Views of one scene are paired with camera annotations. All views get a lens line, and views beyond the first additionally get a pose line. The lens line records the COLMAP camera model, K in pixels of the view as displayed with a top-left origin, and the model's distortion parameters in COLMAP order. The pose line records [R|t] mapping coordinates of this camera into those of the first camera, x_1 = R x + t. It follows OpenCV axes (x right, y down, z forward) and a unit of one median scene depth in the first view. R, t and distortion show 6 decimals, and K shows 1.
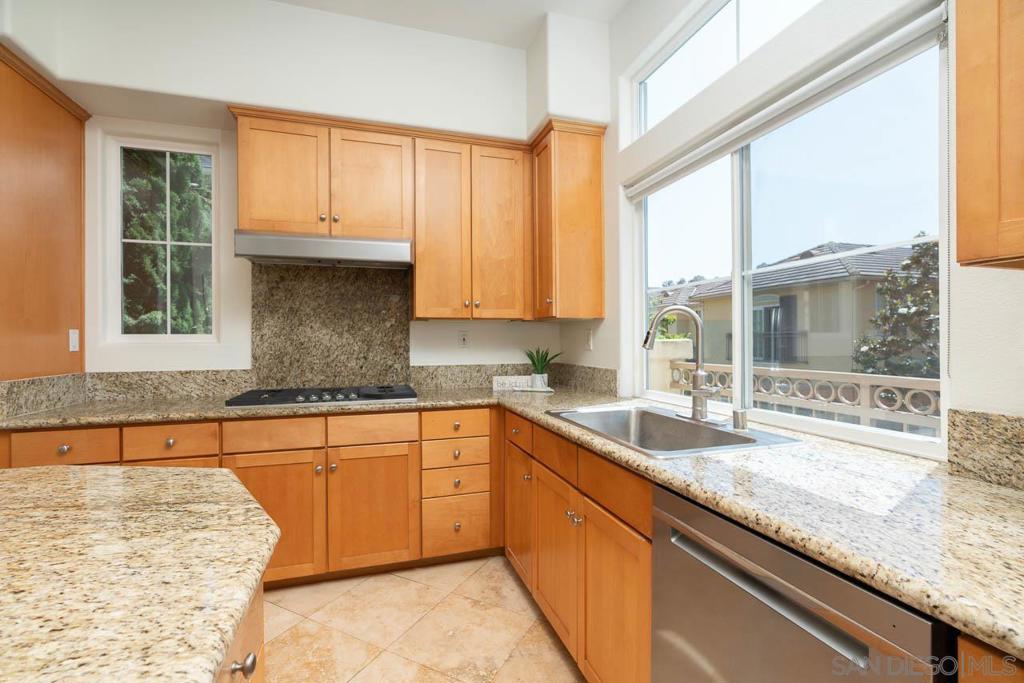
lens RADIAL K [[459.6, 0, 511.6], [0, 459.6, 340.1], [0, 0, 1]] dist [-0.002406, -0.000546]
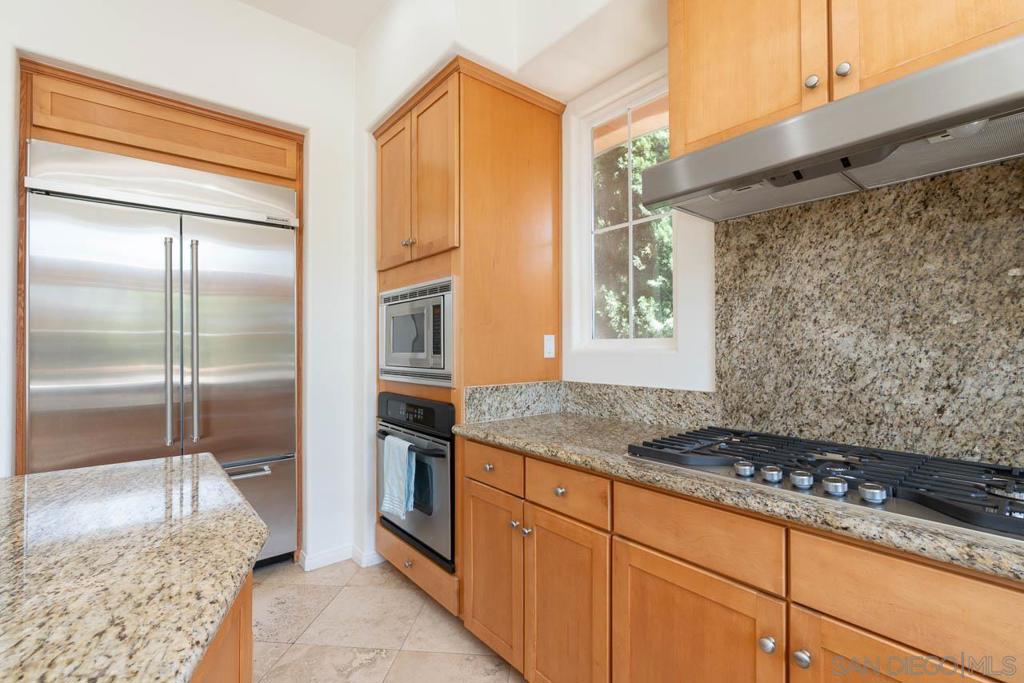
lens RADIAL K [[459.6, 0, 510.8], [0, 459.6, 341.9], [0, 0, 1]] dist [-0.002406, -0.000546]
pose [[0.374333, -0.007801, -0.927261, -0.091900], [0.001849, 0.999969, -0.007666, -0.001463], [0.927292, 0.001155, 0.374336, 0.521984]]
